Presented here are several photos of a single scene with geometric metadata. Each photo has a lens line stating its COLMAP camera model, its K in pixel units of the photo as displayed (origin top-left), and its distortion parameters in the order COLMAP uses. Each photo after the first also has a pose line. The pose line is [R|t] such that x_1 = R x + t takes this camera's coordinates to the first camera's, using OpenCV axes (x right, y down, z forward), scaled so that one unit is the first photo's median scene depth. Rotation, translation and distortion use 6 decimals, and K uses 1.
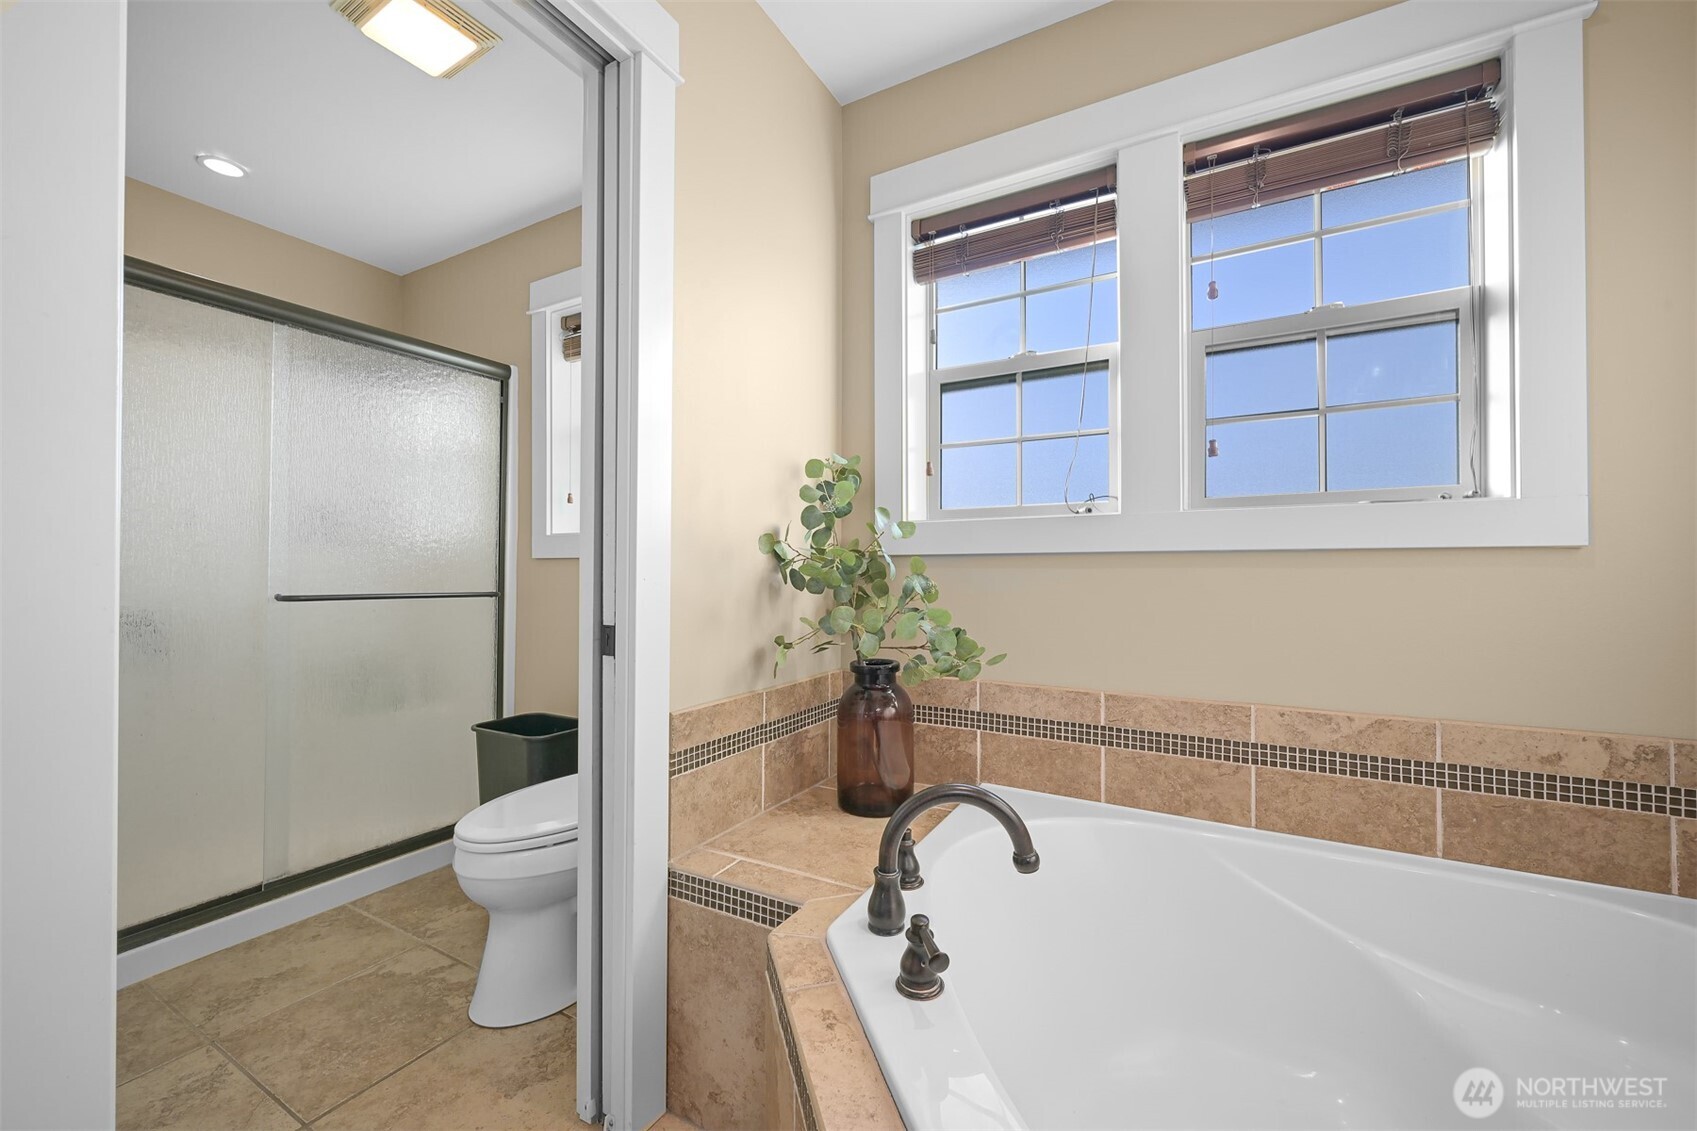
lens RADIAL K [[668.5, 0, 849.7], [0, 668.5, 561.3], [0, 0, 1]] dist [0.003681, 0.000830]
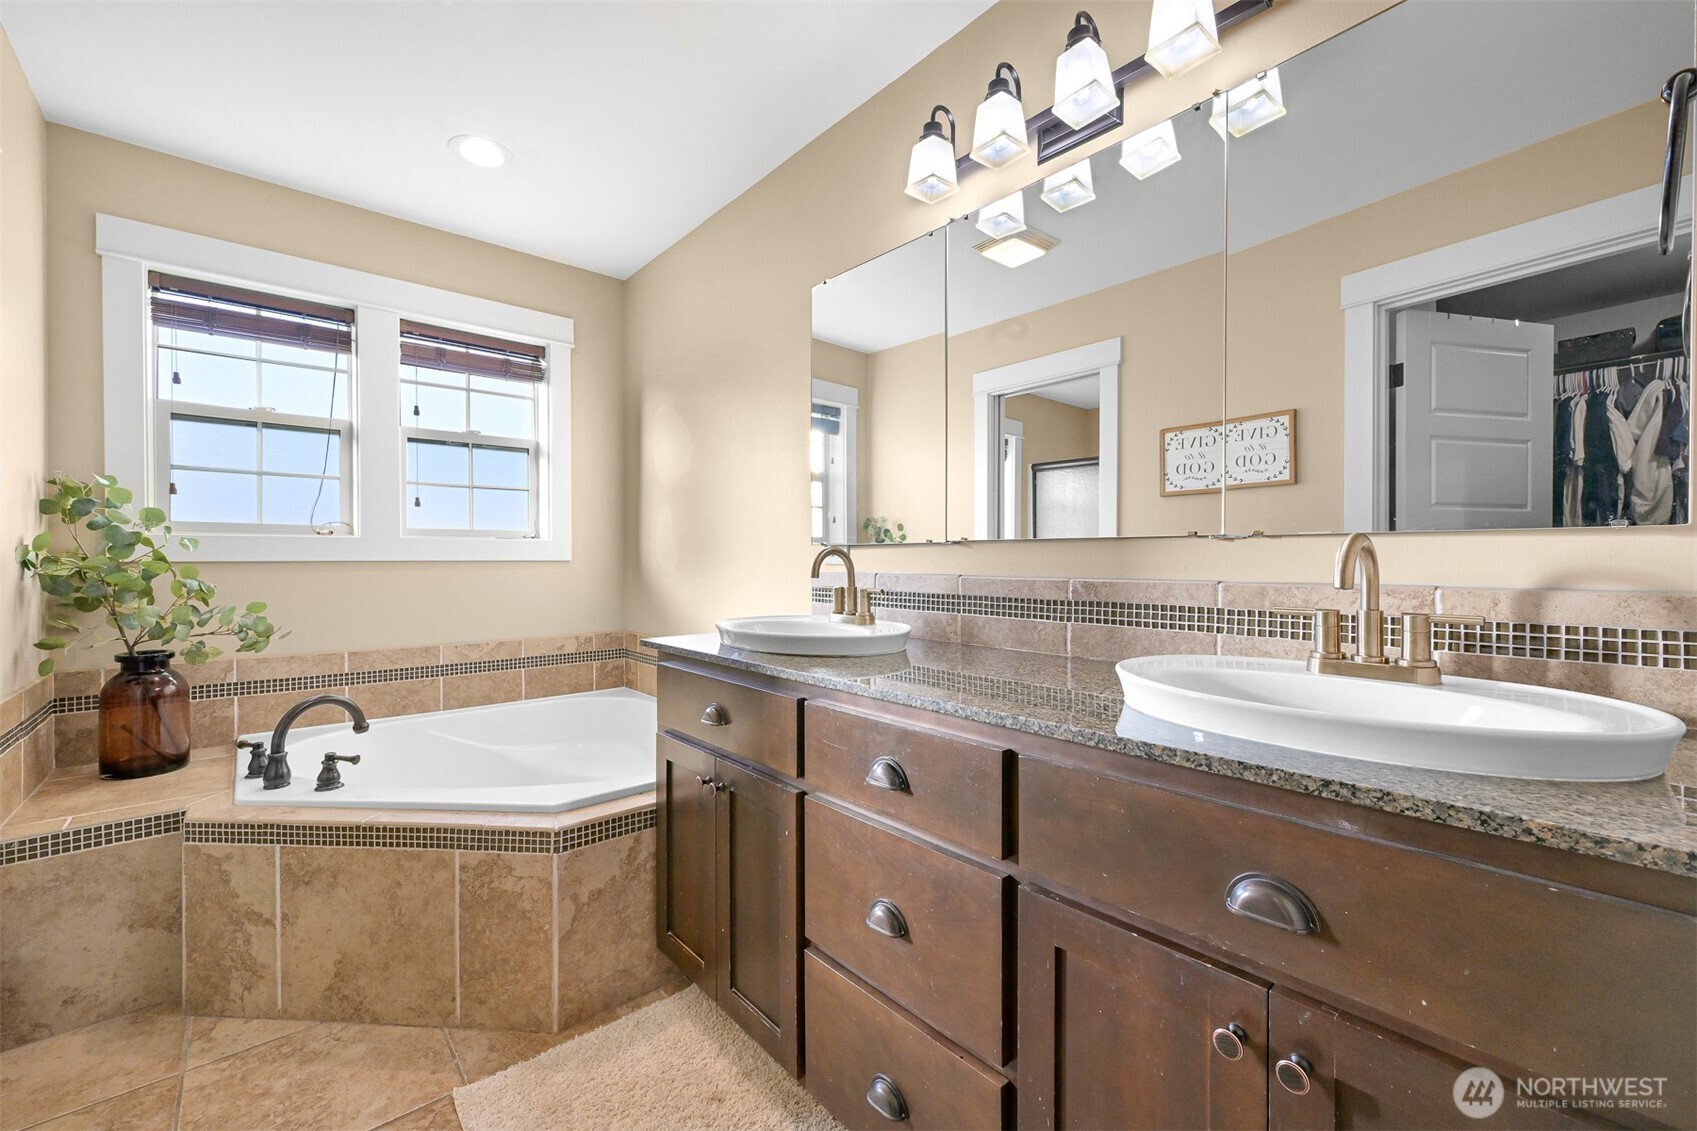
lens RADIAL K [[717.2, 0, 851.0], [0, 717.2, 562.3], [0, 0, 1]] dist [-0.001506, -0.000092]
pose [[0.356588, -0.008585, 0.934222, -0.761676], [-0.007454, 0.999900, 0.012034, -0.038905], [-0.934232, -0.011254, 0.356488, -0.685605]]
